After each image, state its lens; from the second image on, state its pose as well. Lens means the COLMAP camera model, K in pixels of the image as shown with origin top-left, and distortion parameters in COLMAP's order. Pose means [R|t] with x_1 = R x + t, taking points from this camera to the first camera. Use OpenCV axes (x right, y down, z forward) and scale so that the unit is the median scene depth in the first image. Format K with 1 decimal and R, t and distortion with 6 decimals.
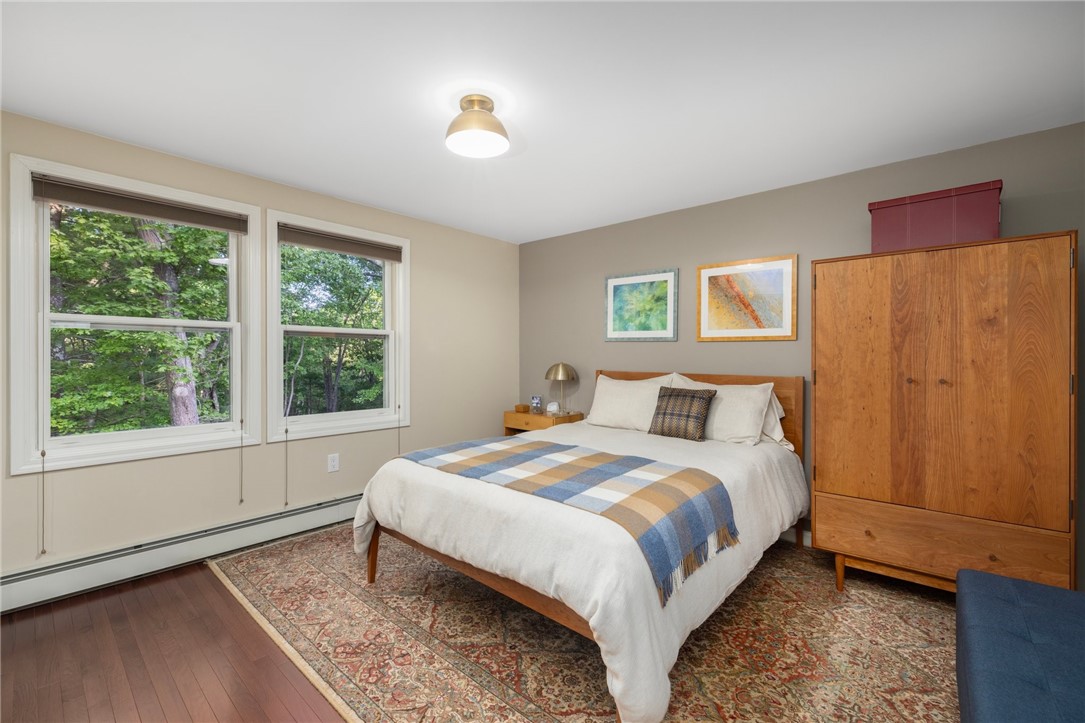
lens RADIAL K [[453.9, 0, 538.6], [0, 453.9, 358.8], [0, 0, 1]] dist [0.001399, -0.000826]
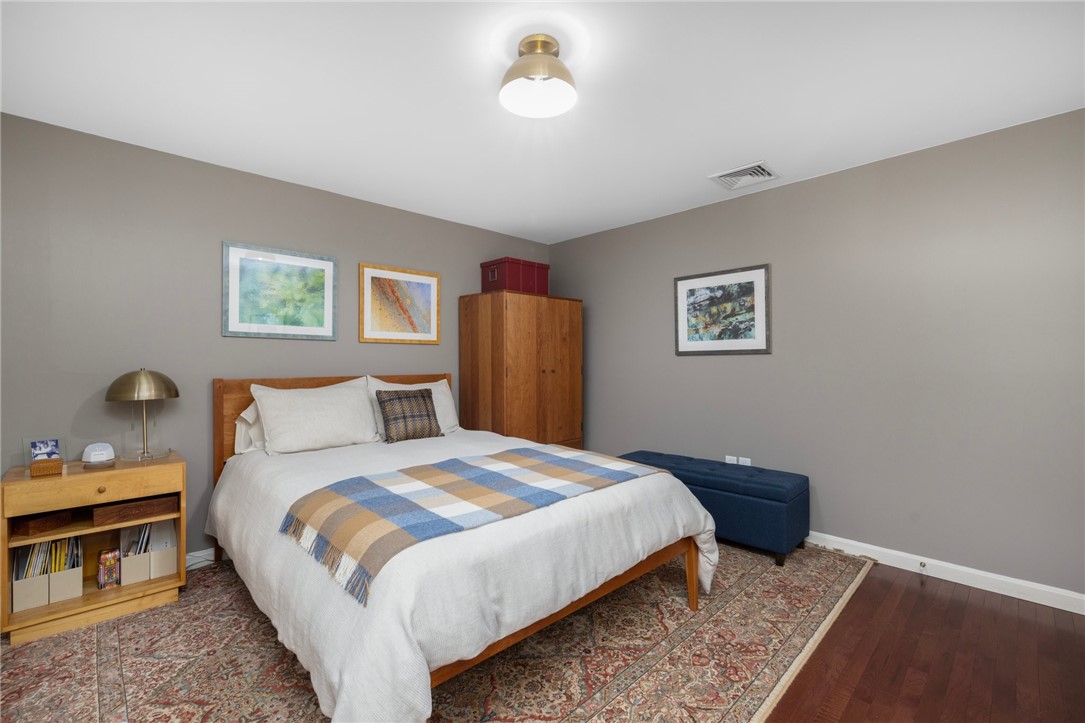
lens RADIAL K [[453.9, 0, 531.9], [0, 453.9, 361.6], [0, 0, 1]] dist [0.001399, -0.000826]
pose [[0.107164, -0.012321, 0.994165, -0.589840], [0.006559, 0.999910, 0.011685, -0.006237], [-0.994220, 0.005269, 0.107235, 0.567974]]
